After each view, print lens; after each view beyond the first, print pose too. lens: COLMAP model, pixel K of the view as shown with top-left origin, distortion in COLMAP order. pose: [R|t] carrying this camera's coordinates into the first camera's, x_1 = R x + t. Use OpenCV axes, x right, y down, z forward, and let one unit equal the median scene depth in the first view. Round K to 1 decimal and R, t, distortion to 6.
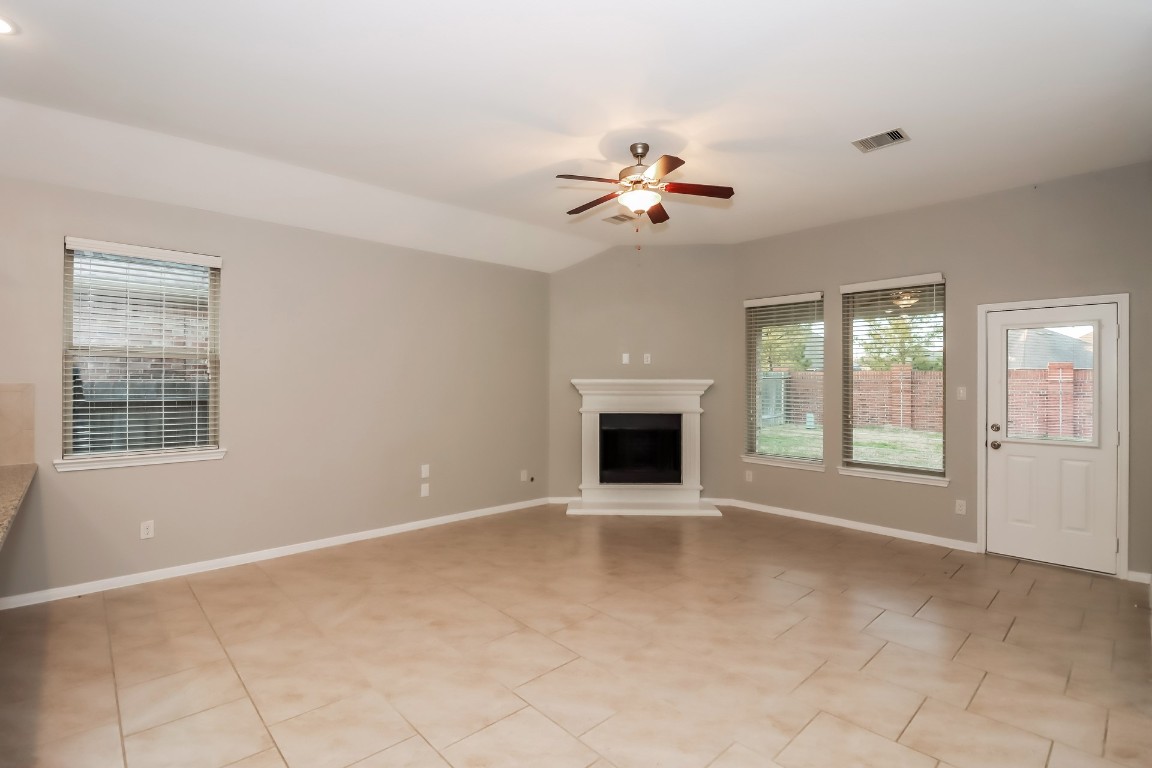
lens RADIAL K [[542.9, 0, 571.9], [0, 542.9, 377.4], [0, 0, 1]] dist [-0.002802, -0.000066]
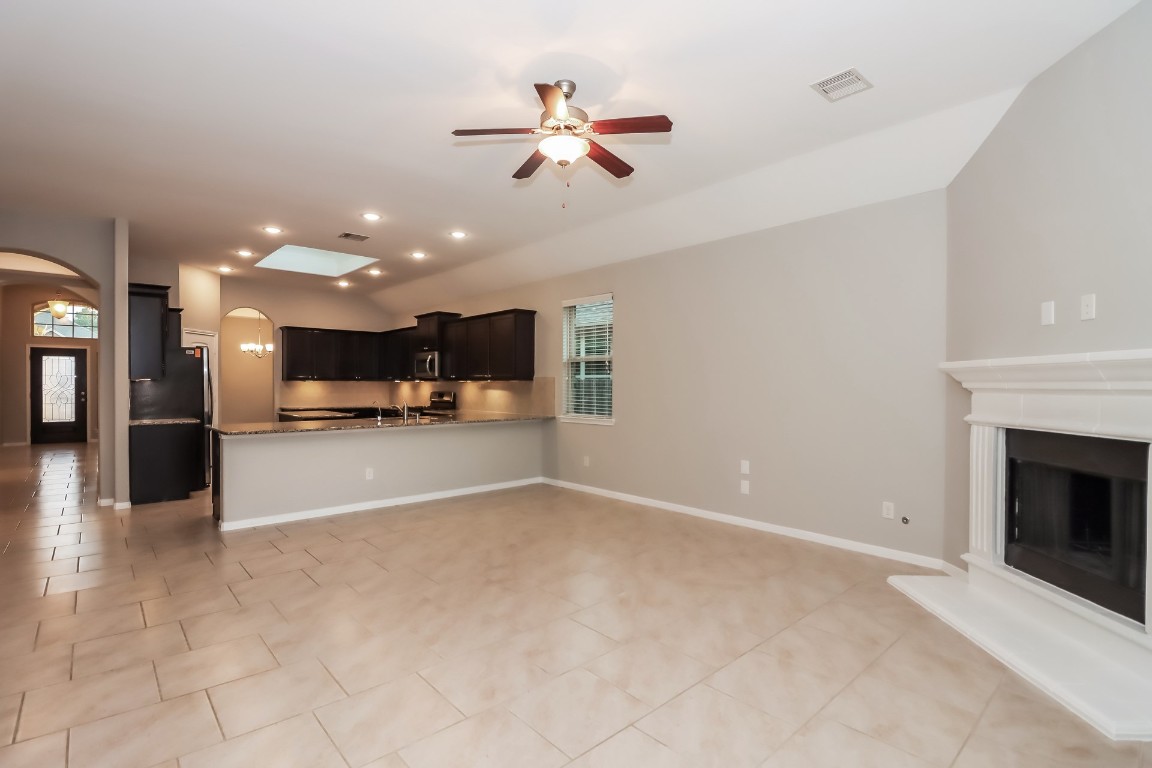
lens RADIAL K [[542.9, 0, 571.8], [0, 542.9, 387.2], [0, 0, 1]] dist [-0.002802, -0.000066]
pose [[-0.036795, 0.003849, -0.999315, 0.679603], [0.007049, 0.999969, 0.003592, 0.028031], [0.999298, -0.006912, -0.036821, 0.729537]]
